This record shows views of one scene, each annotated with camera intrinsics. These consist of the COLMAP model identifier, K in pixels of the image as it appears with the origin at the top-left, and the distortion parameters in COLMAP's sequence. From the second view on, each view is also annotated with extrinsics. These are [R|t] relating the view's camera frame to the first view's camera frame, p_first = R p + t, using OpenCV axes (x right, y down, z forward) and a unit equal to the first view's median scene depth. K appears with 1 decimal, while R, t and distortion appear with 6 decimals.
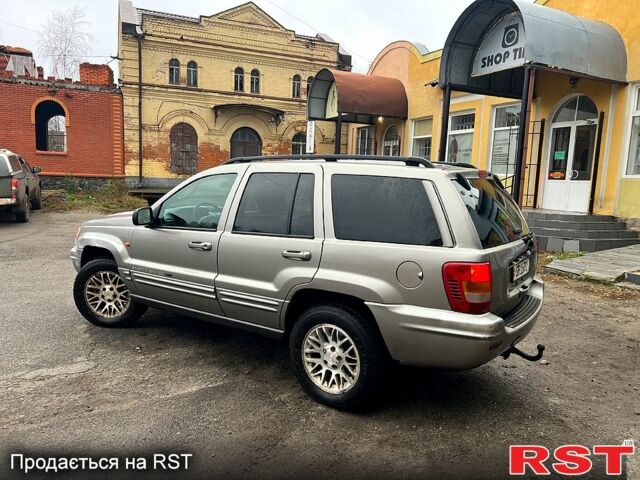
lens RADIAL K [[481.6, 0, 306.2], [0, 481.6, 239.8], [0, 0, 1]] dist [0.043852, -0.053925]
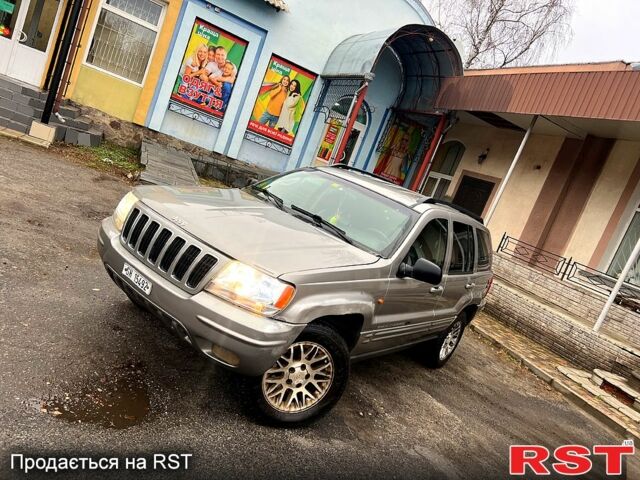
lens RADIAL K [[481.6, 0, 320.8], [0, 481.6, 243.8], [0, 0, 1]] dist [0.043852, -0.053925]
pose [[0.022755, -0.190471, 0.981429, -0.425459], [-0.233065, 0.953624, 0.190478, -0.077479], [-0.972195, -0.233071, -0.022693, 0.437236]]
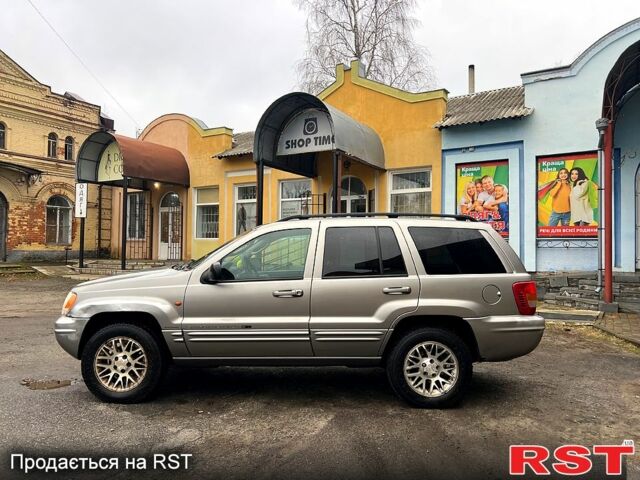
lens RADIAL K [[481.6, 0, 316.0], [0, 481.6, 241.3], [0, 0, 1]] dist [0.043852, -0.053925]
pose [[0.830905, -0.012270, 0.556279, -0.259249], [0.088153, 0.990033, -0.109836, 0.007113], [-0.549387, 0.140301, 0.823705, 0.018998]]
